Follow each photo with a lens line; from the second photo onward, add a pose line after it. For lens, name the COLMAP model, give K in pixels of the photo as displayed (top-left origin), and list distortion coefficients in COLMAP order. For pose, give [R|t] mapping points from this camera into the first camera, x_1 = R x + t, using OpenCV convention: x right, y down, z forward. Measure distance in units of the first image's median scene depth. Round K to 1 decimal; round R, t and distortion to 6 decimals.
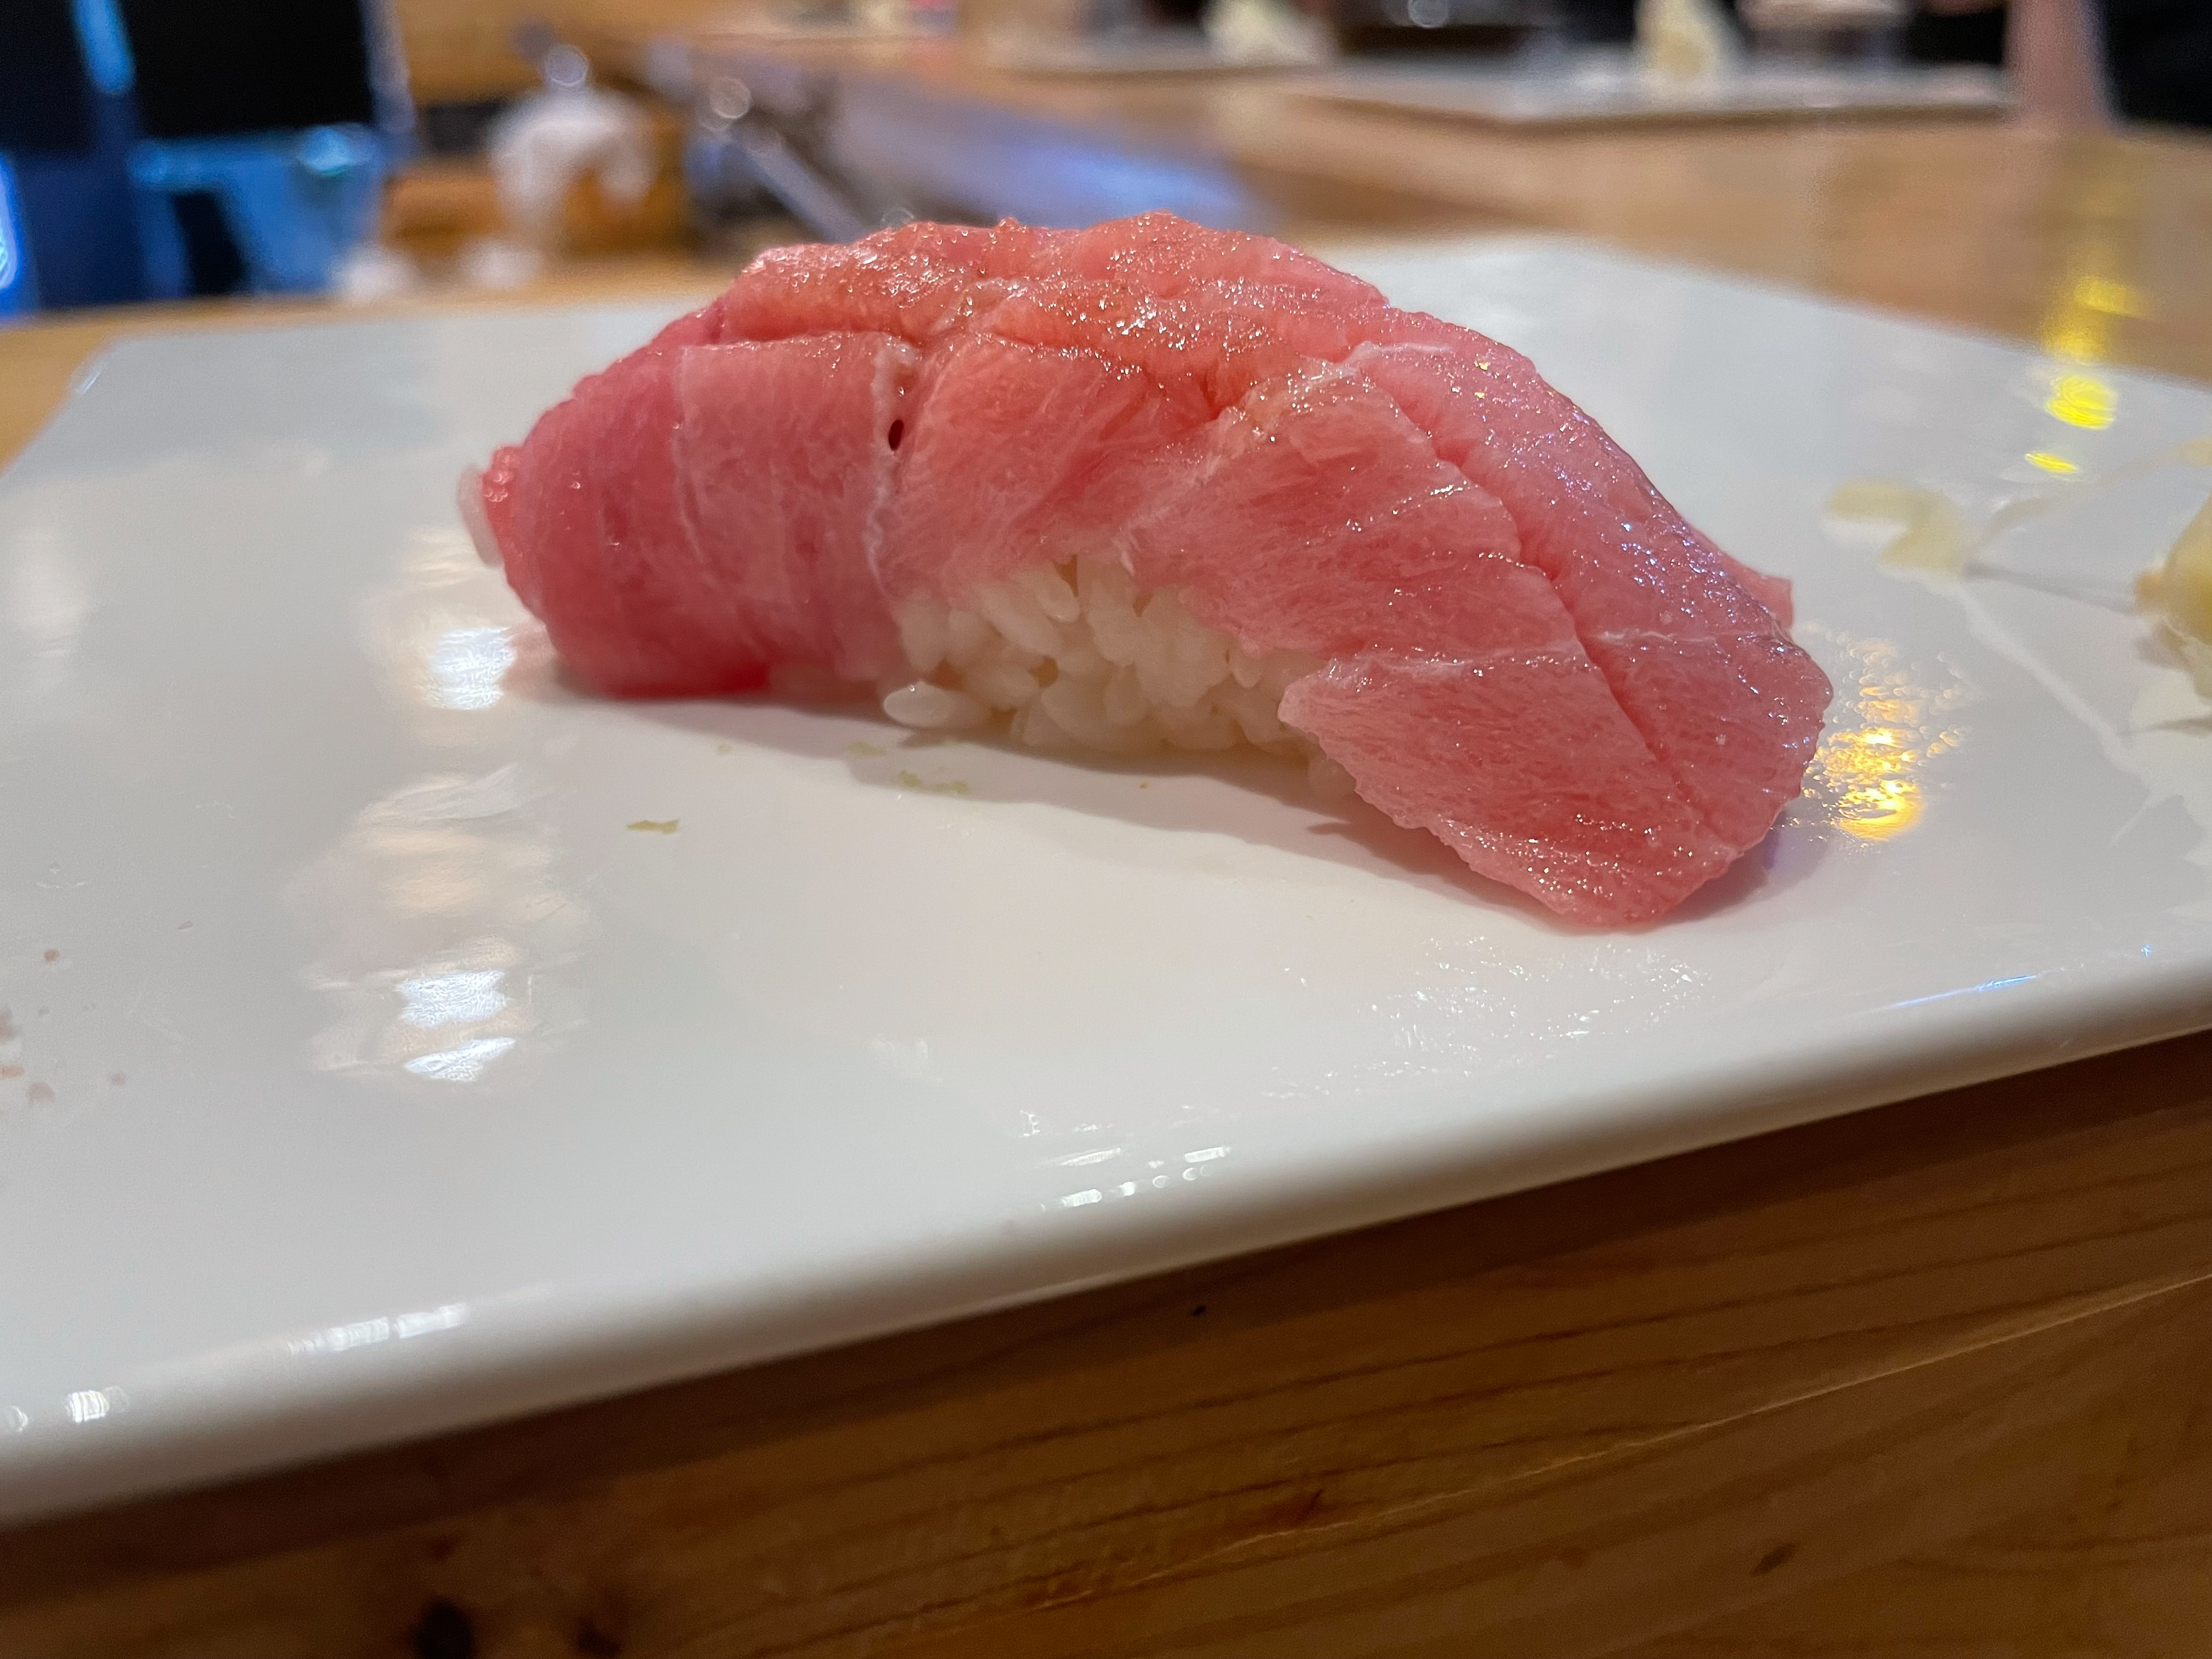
lens RADIAL K [[1693.1, 0, 1115.0], [0, 1693.1, 811.5], [0, 0, 1]] dist [0.019986, -0.077568]
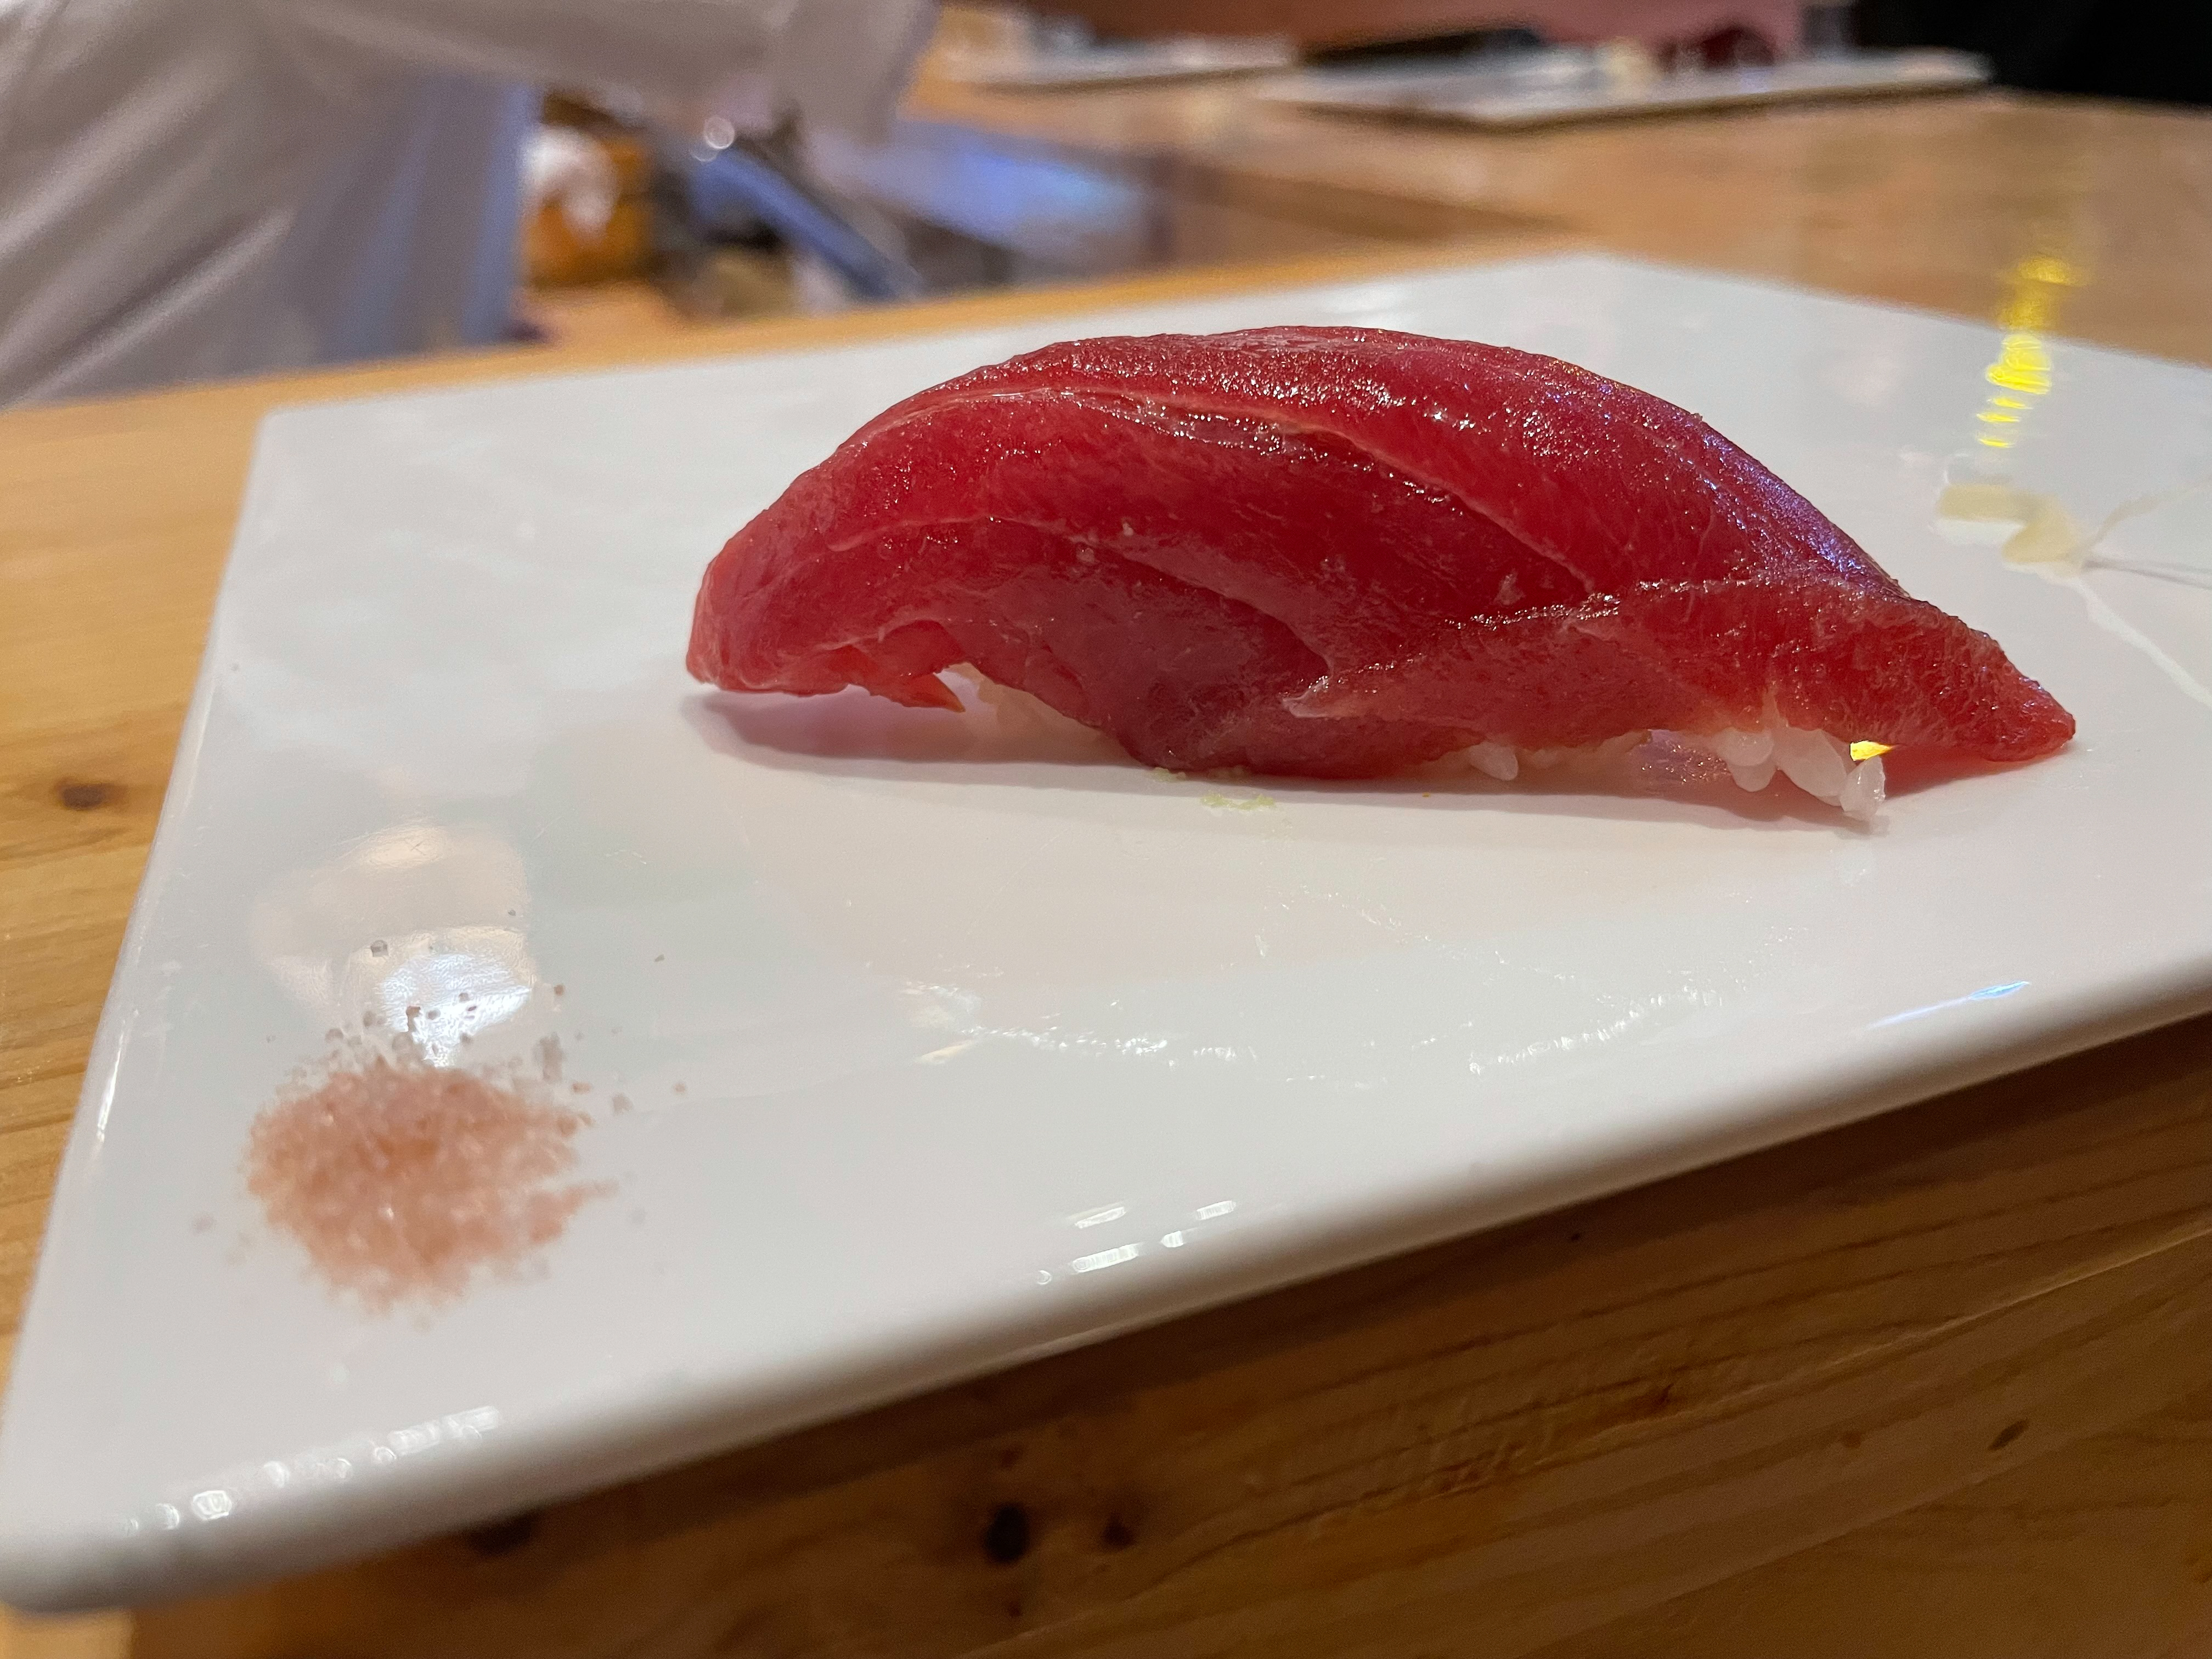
lens RADIAL K [[1693.1, 0, 1100.5], [0, 1693.1, 848.6], [0, 0, 1]] dist [0.019986, -0.077568]
pose [[0.998724, -0.049121, 0.011707, -0.269016], [0.048883, 0.998609, 0.019775, -0.015917], [-0.012662, -0.019177, 0.999736, -0.168440]]
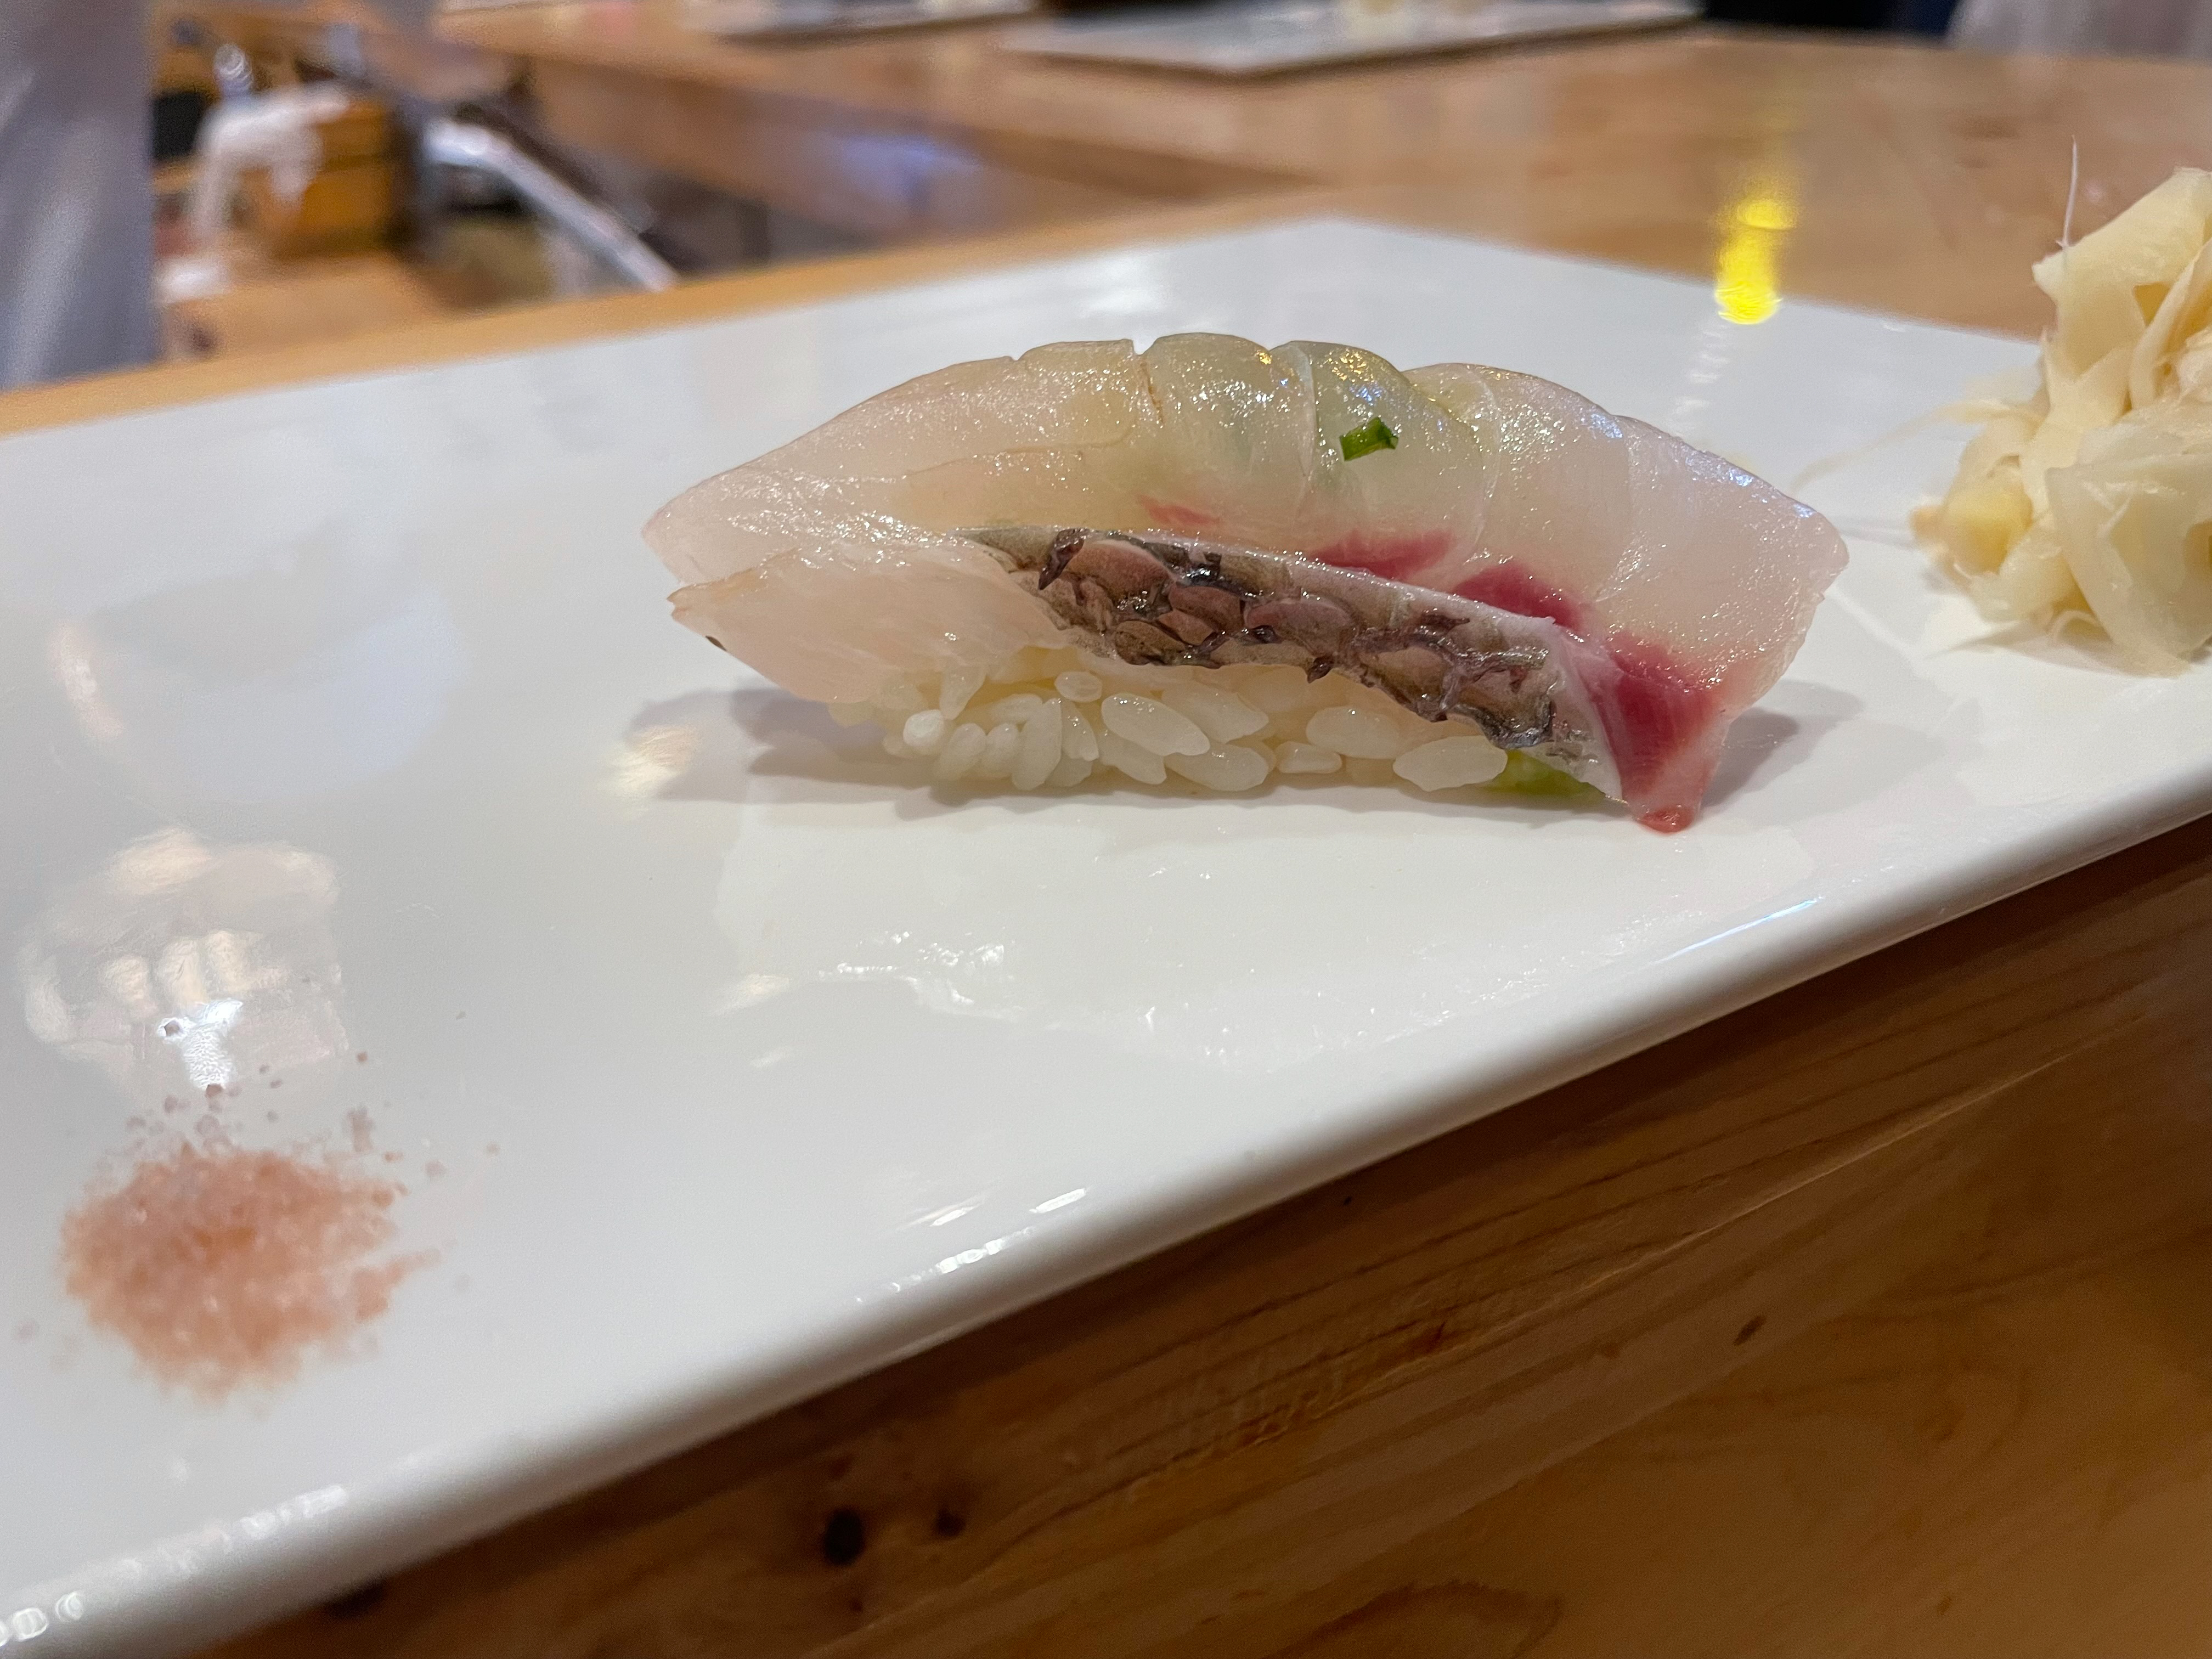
lens RADIAL K [[1693.1, 0, 1111.4], [0, 1693.1, 817.8], [0, 0, 1]] dist [0.019986, -0.077568]
pose [[0.983914, -0.122198, 0.130309, -0.249634], [0.116972, 0.992020, 0.047060, -0.075434], [-0.135019, -0.031061, 0.990356, -0.241175]]
